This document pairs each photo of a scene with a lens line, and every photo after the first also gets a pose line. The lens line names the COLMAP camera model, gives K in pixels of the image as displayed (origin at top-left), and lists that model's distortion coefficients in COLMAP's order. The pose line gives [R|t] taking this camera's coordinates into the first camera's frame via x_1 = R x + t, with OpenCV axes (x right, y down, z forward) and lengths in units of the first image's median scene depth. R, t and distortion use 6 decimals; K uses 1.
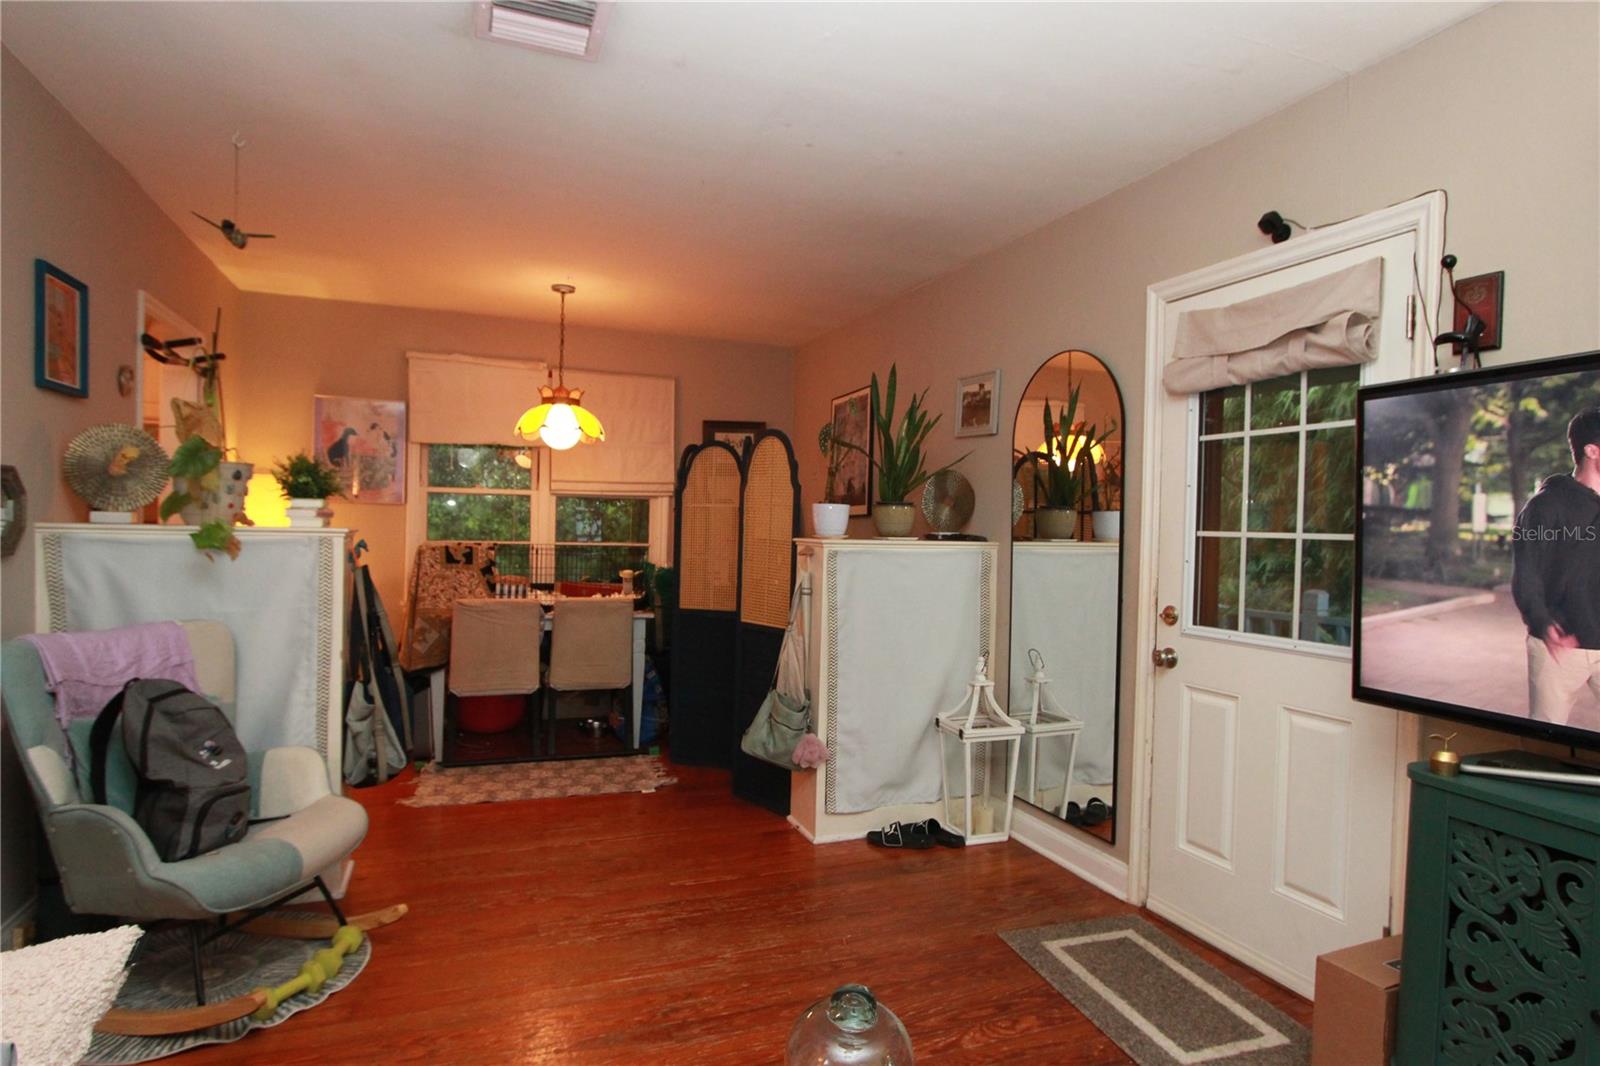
lens RADIAL K [[730.9, 0, 800.0], [0, 730.9, 533.0], [0, 0, 1]] dist [-0.030454, 0.000060]
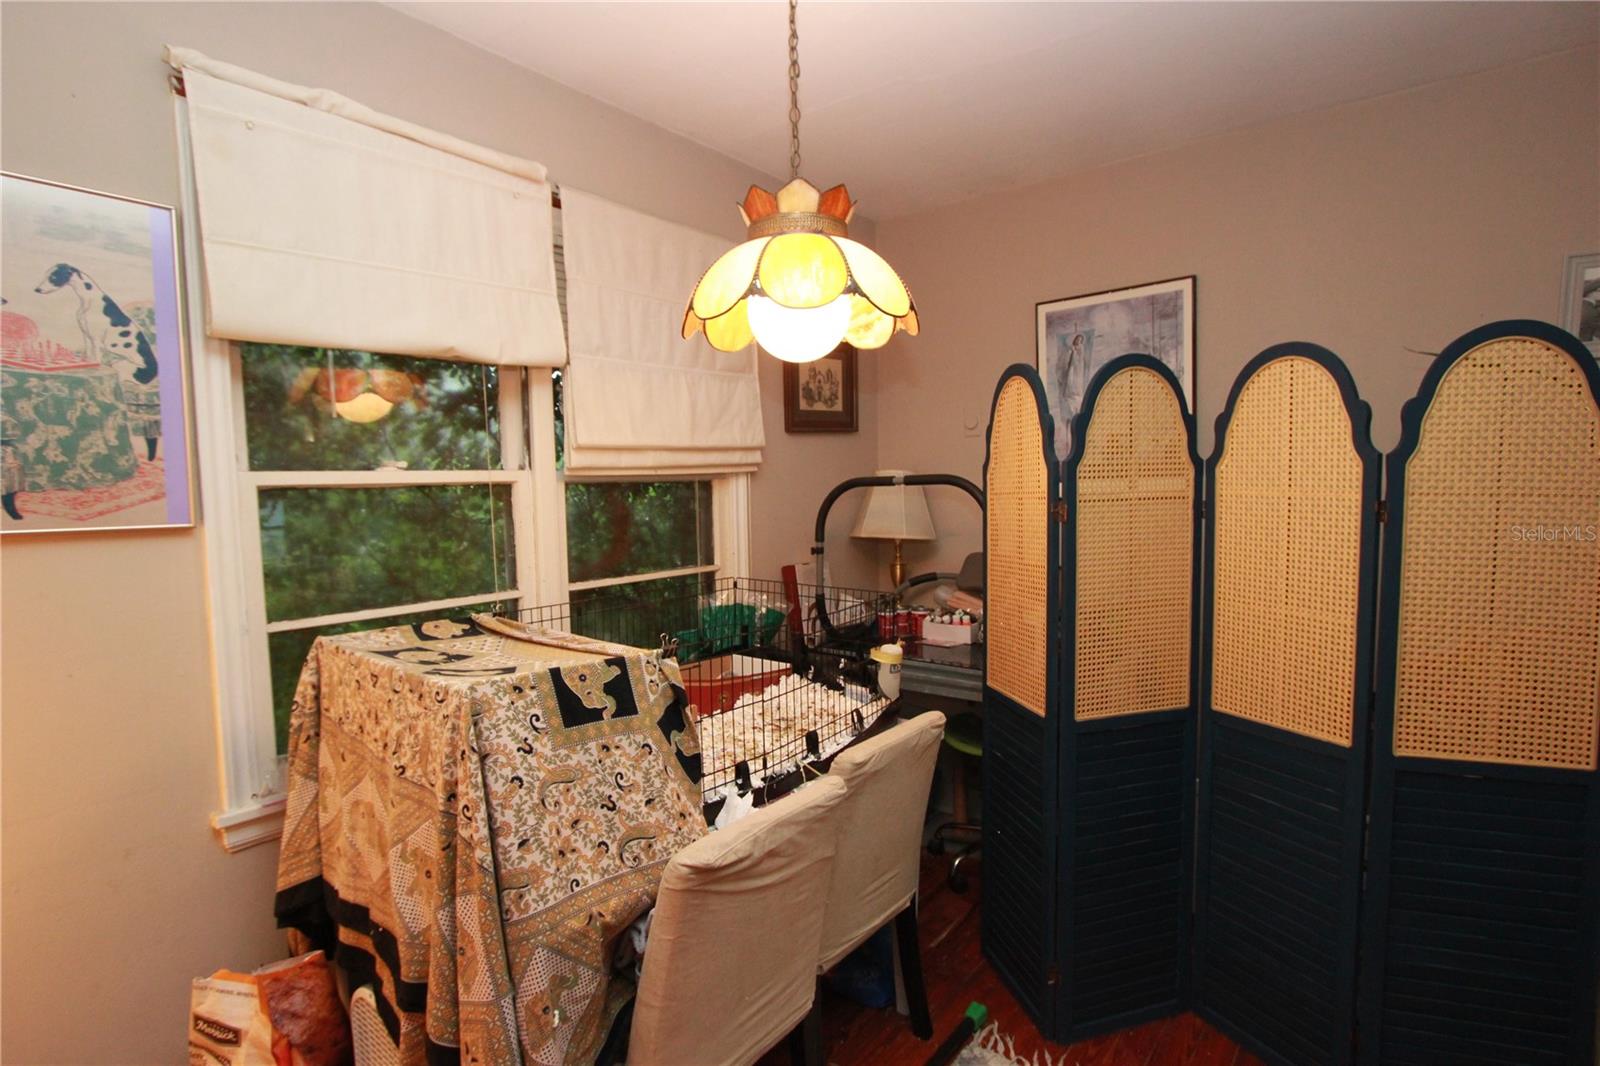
lens RADIAL K [[730.9, 0, 800.0], [0, 730.9, 533.0], [0, 0, 1]] dist [-0.030454, 0.000060]
pose [[0.880342, -0.071599, 0.468905, -0.462902], [0.045805, 0.996754, 0.066202, -0.047181], [-0.472123, -0.036803, 0.880764, 0.594262]]
